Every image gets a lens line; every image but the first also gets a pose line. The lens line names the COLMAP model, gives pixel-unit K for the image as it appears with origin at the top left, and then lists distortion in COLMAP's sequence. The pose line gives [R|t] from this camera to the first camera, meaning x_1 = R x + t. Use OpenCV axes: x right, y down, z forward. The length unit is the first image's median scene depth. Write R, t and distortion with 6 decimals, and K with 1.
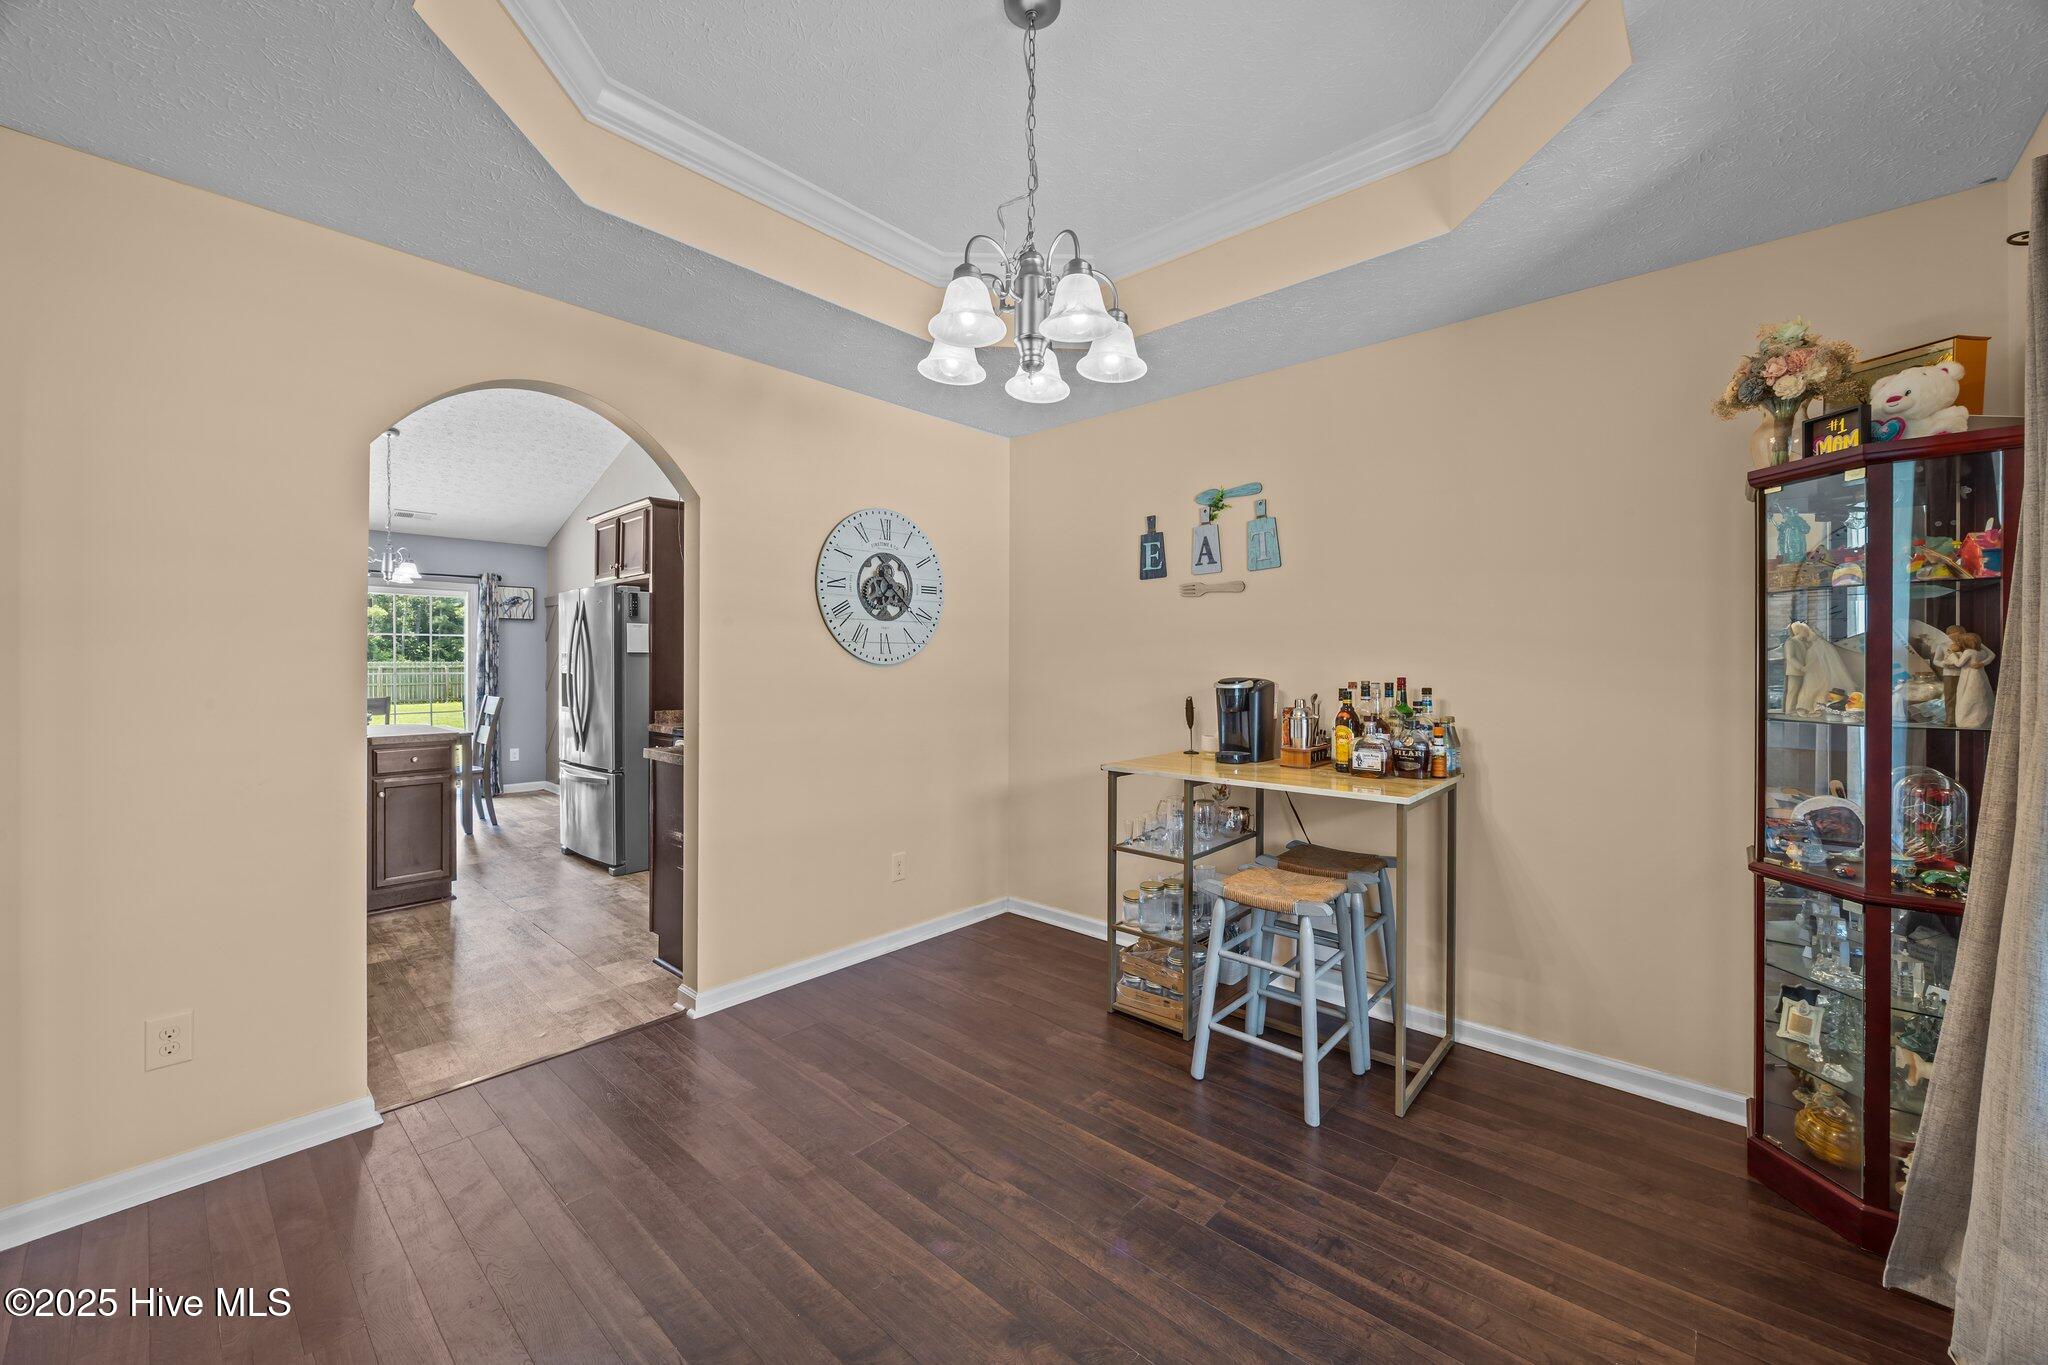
lens RADIAL K [[801.1, 0, 1031.1], [0, 801.1, 679.5], [0, 0, 1]] dist [-0.000994, 0.000074]
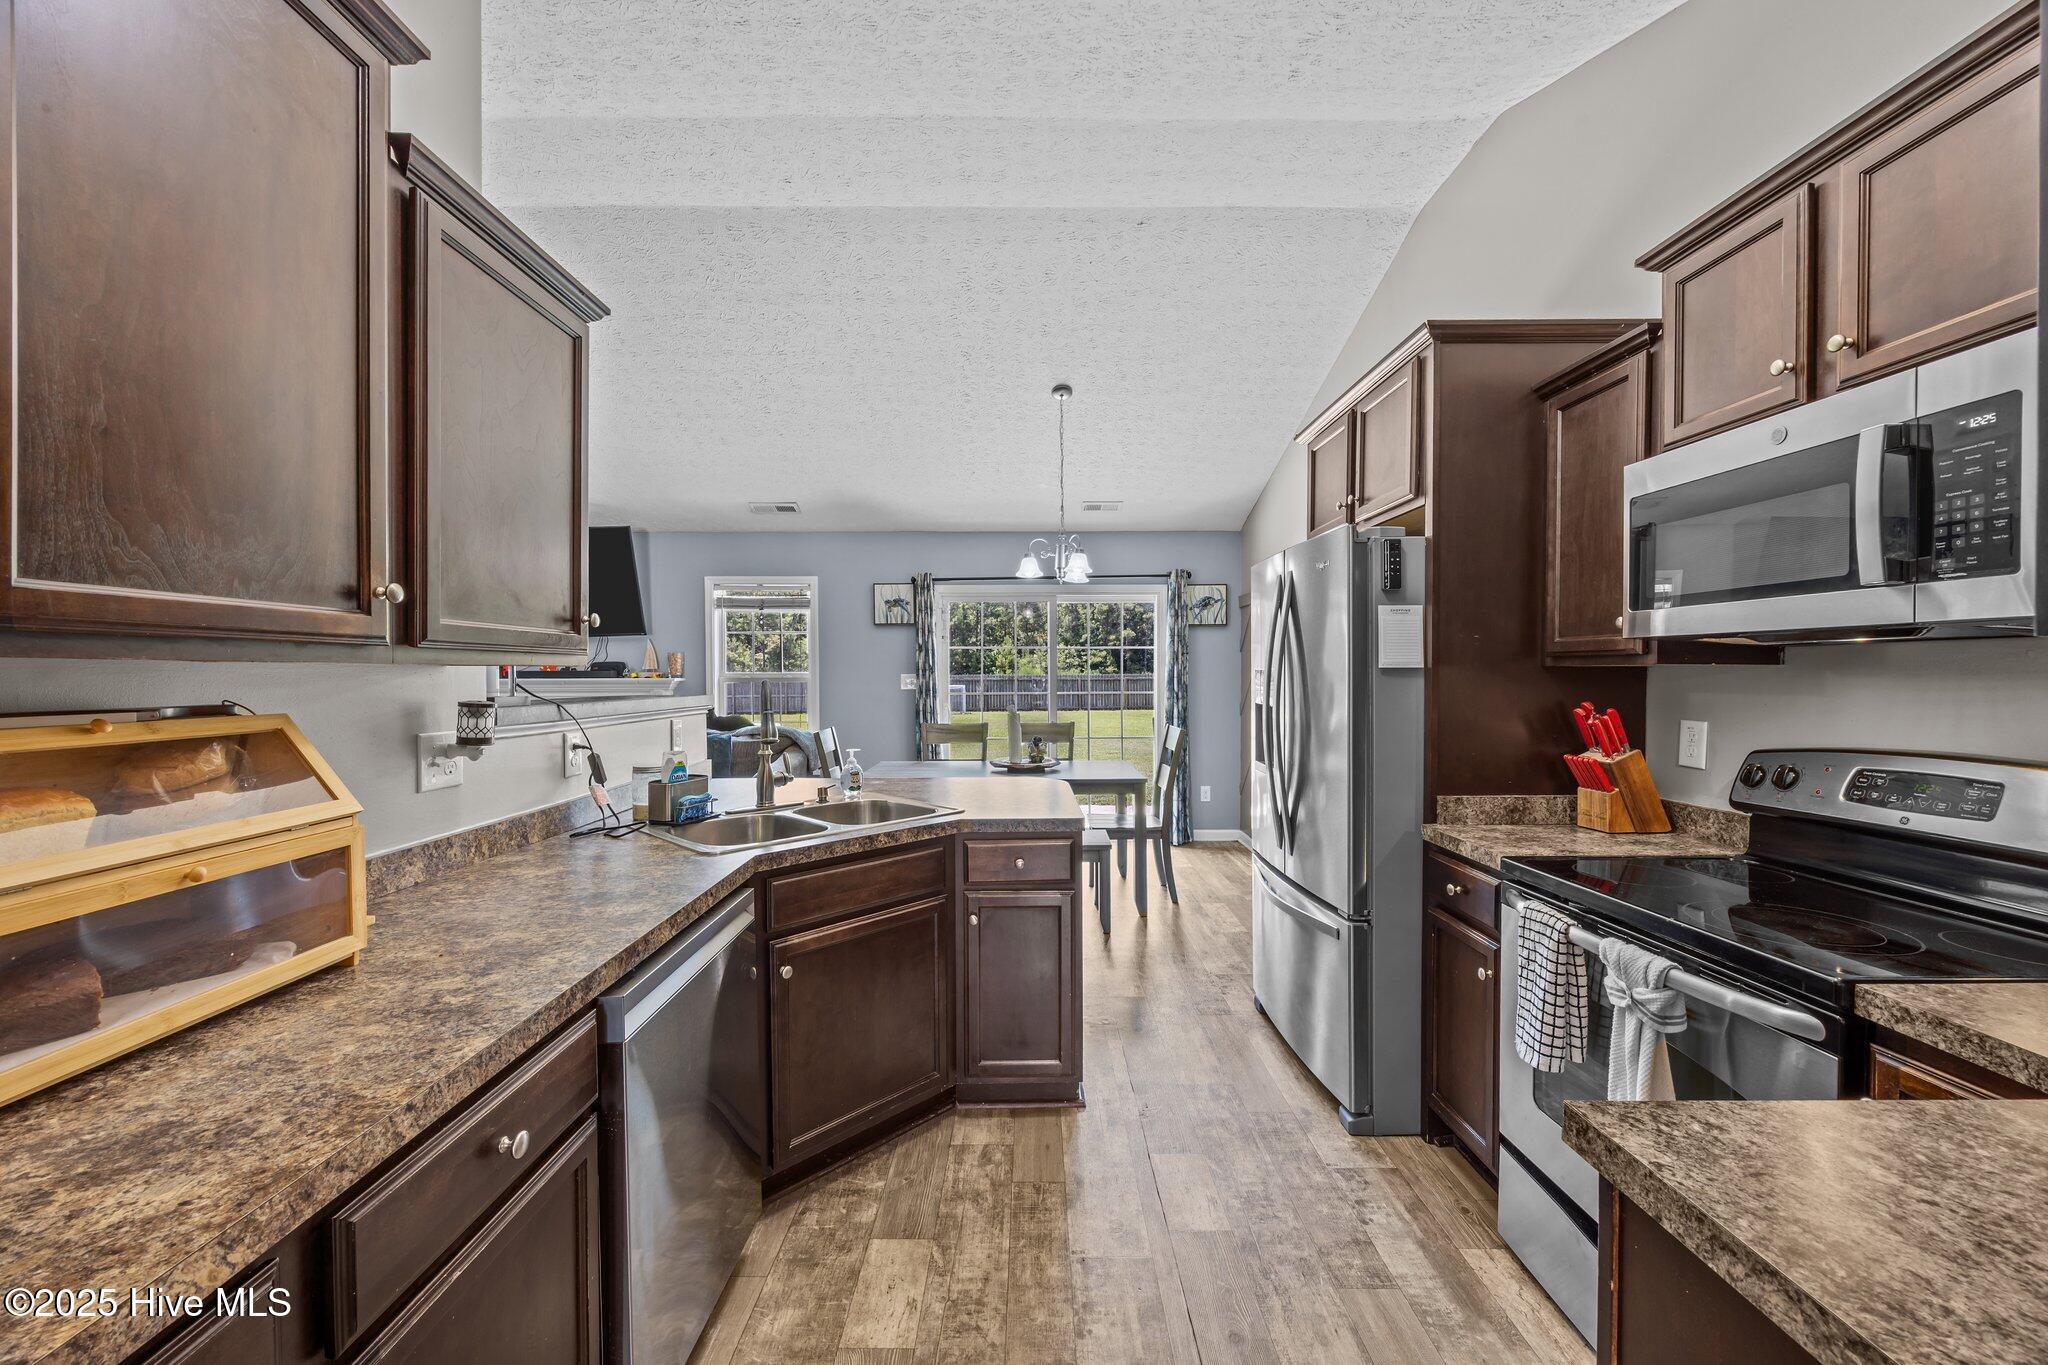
lens RADIAL K [[788.5, 0, 1023.6], [0, 788.5, 666.9], [0, 0, 1]] dist [-0.002735, 0.000130]
pose [[0.679426, -0.011645, -0.733652, -0.244837], [-0.007081, 0.999723, -0.022427, -0.018559], [0.733710, 0.020433, 0.679155, 0.426103]]
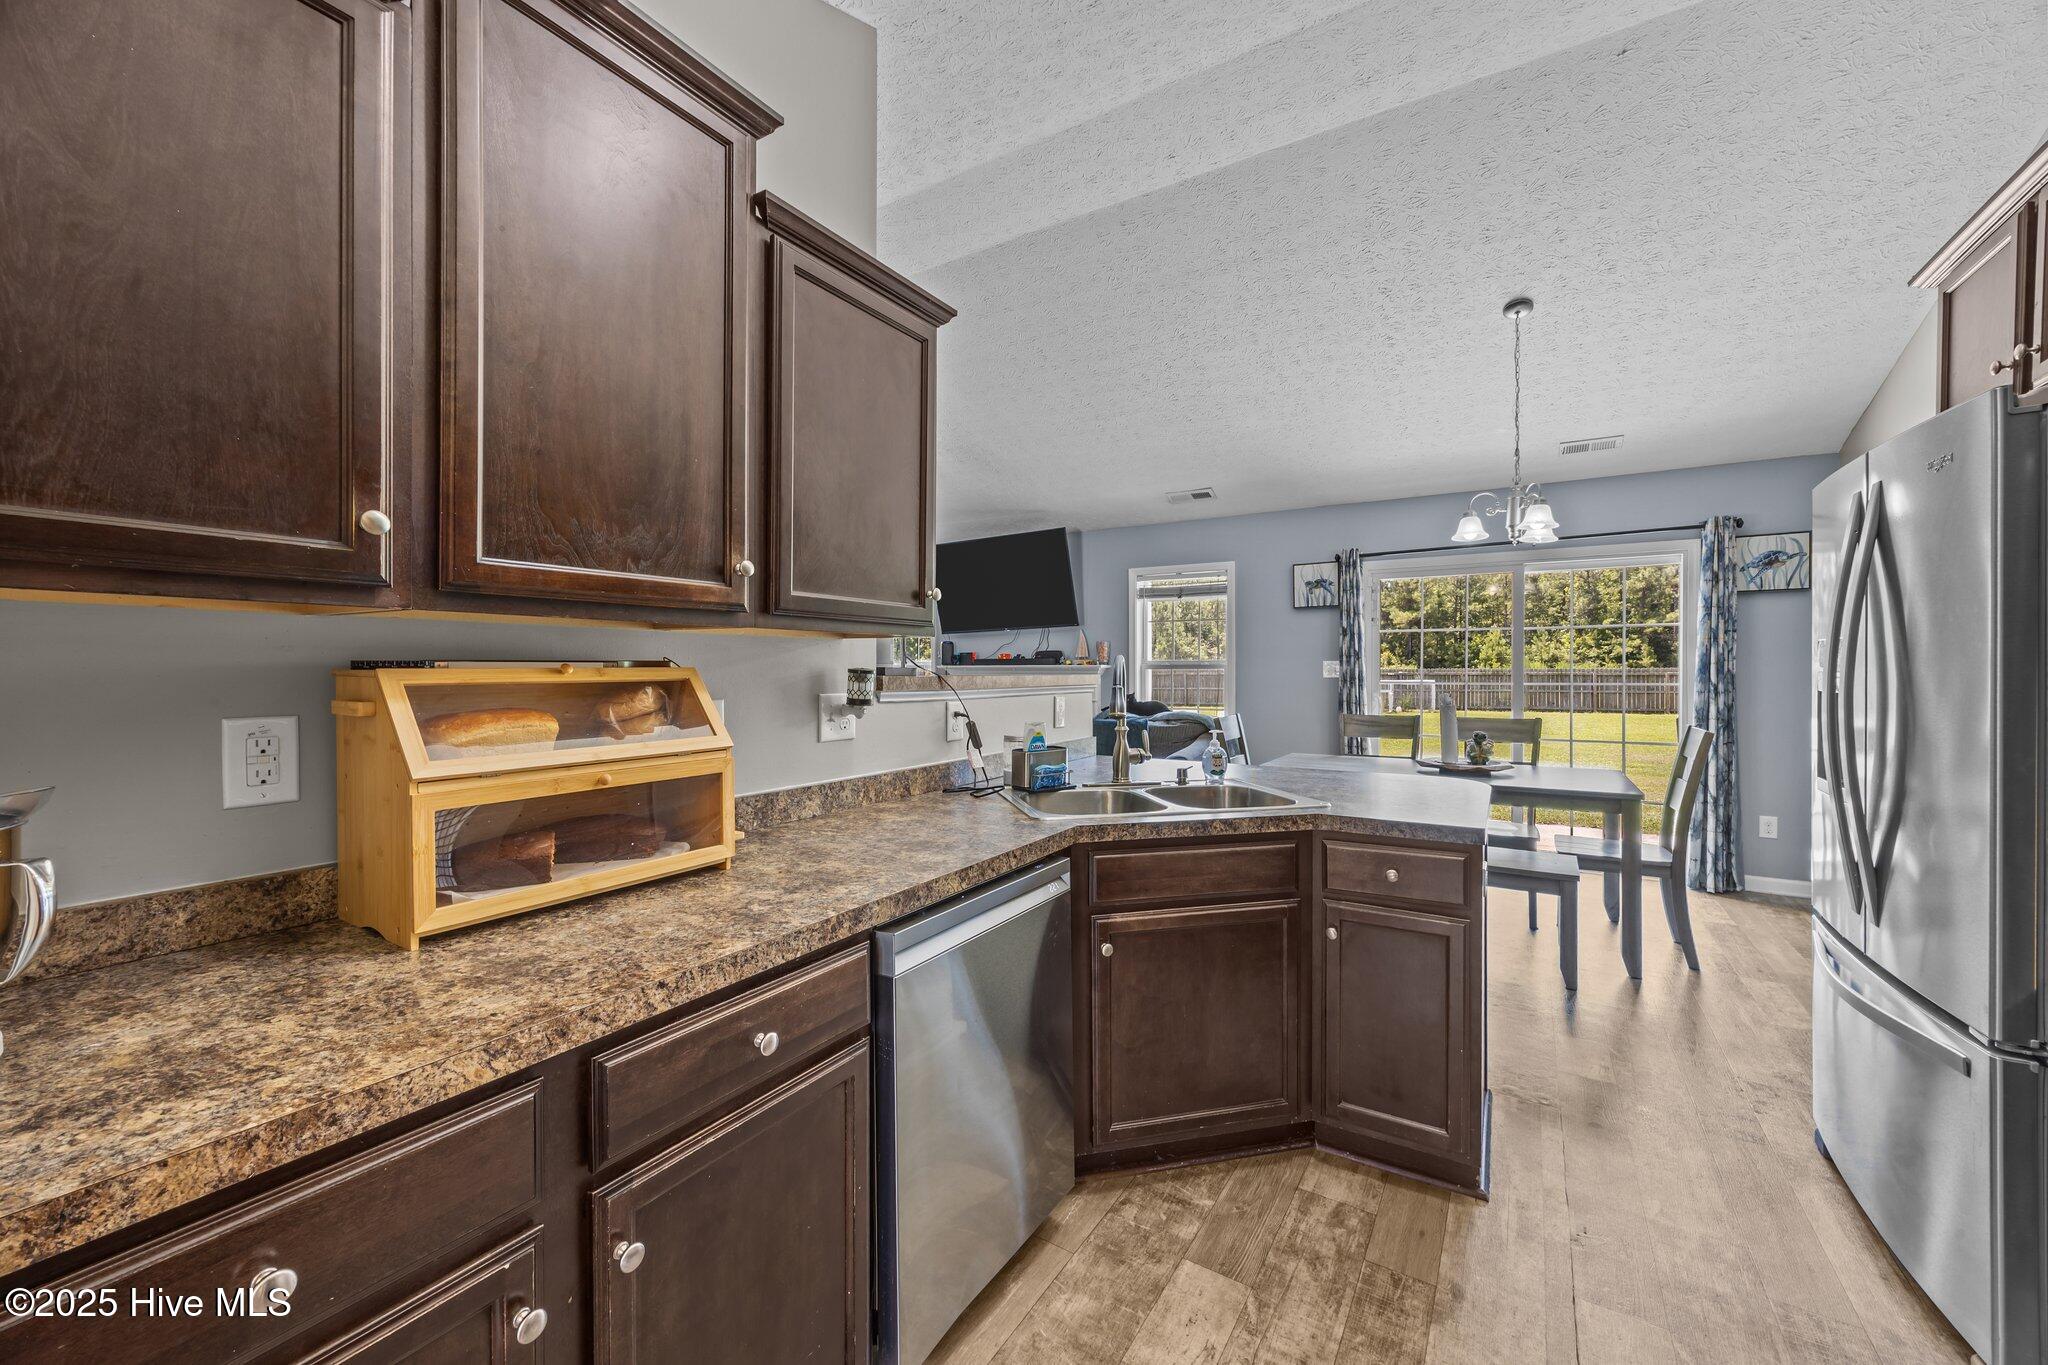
lens RADIAL K [[785.7, 0, 1023.7], [0, 785.7, 662.8], [0, 0, 1]] dist [-0.002385, 0.000066]
pose [[0.179062, -0.011429, -0.983771, -0.245837], [-0.016112, 0.999764, -0.014547, -0.009258], [0.983706, 0.018456, 0.178836, 0.485710]]
